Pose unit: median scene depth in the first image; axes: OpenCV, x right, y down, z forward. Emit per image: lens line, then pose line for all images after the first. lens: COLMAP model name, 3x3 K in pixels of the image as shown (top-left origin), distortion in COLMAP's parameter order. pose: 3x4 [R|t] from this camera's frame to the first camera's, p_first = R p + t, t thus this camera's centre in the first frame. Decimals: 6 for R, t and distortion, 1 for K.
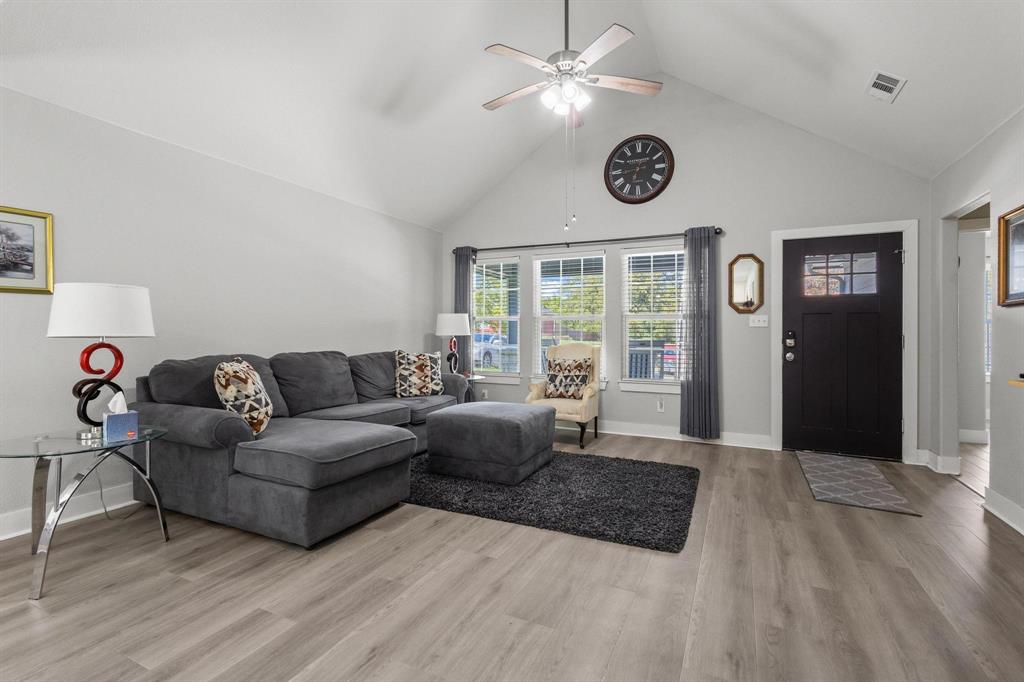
lens RADIAL K [[467.3, 0, 513.0], [0, 467.3, 338.4], [0, 0, 1]] dist [0.007743, -0.000299]
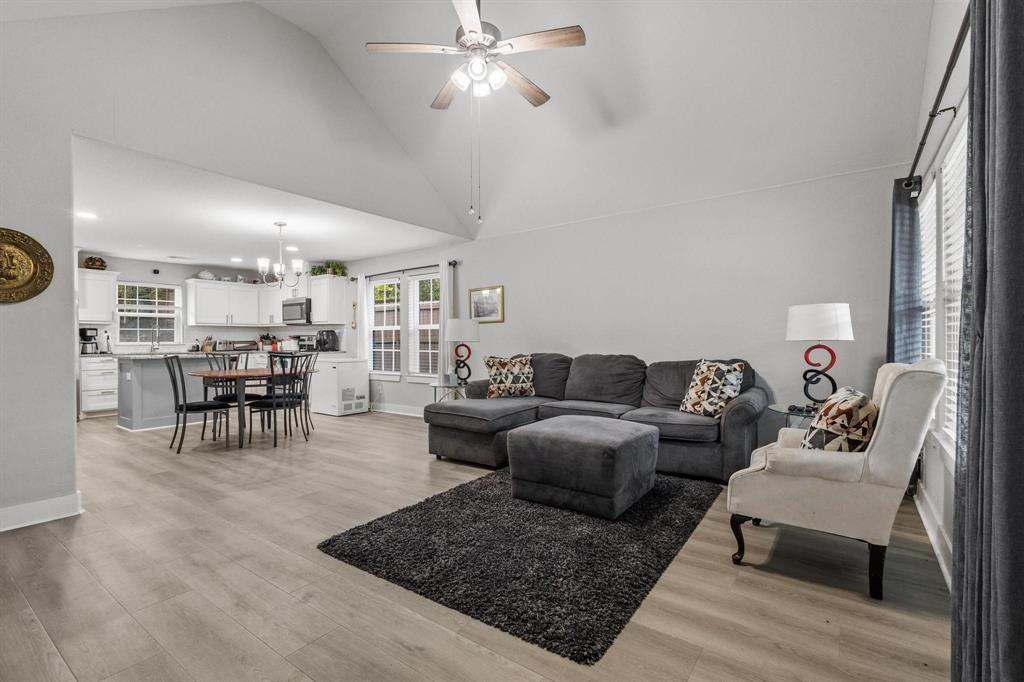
lens RADIAL K [[467.3, 0, 511.8], [0, 467.3, 343.9], [0, 0, 1]] dist [0.007743, -0.000299]
pose [[-0.176050, 0.005141, -0.984368, 1.179096], [-0.006175, 0.999961, 0.006327, -0.006645], [0.984362, 0.007193, -0.176012, 1.451782]]
